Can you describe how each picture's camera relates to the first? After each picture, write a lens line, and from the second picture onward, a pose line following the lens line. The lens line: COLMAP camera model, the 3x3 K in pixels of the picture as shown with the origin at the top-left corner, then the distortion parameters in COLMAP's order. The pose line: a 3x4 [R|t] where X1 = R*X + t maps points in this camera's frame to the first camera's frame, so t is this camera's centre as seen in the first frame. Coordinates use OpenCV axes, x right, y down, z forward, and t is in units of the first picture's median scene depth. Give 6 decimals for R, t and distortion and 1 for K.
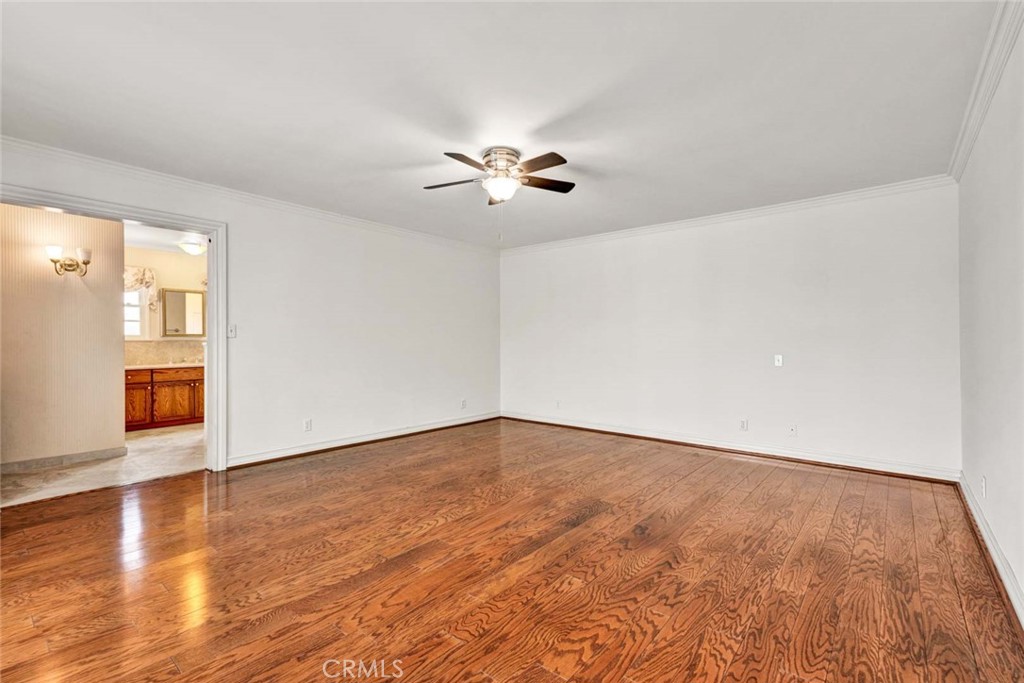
lens RADIAL K [[460.2, 0, 512.0], [0, 460.2, 341.5], [0, 0, 1]] dist [0.001901, 0.000580]
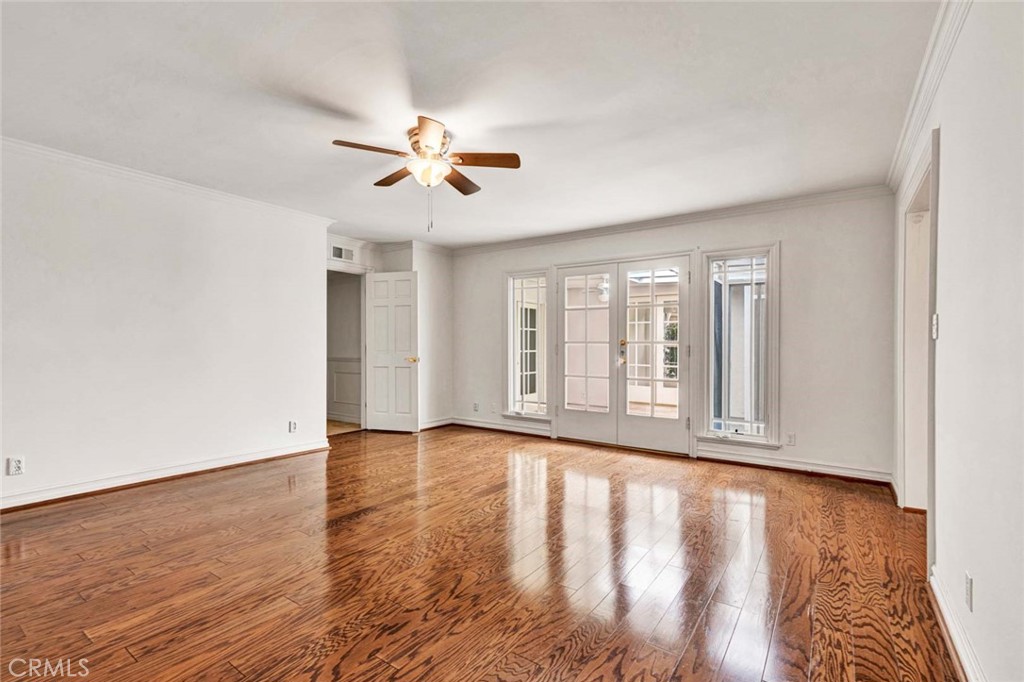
lens RADIAL K [[460.2, 0, 512.0], [0, 460.2, 341.0], [0, 0, 1]] dist [0.001901, 0.000580]
pose [[-0.994870, -0.007579, -0.100874, -0.066436], [-0.007100, 0.999962, -0.005106, -0.005954], [0.100909, -0.004363, -0.994886, 1.435504]]
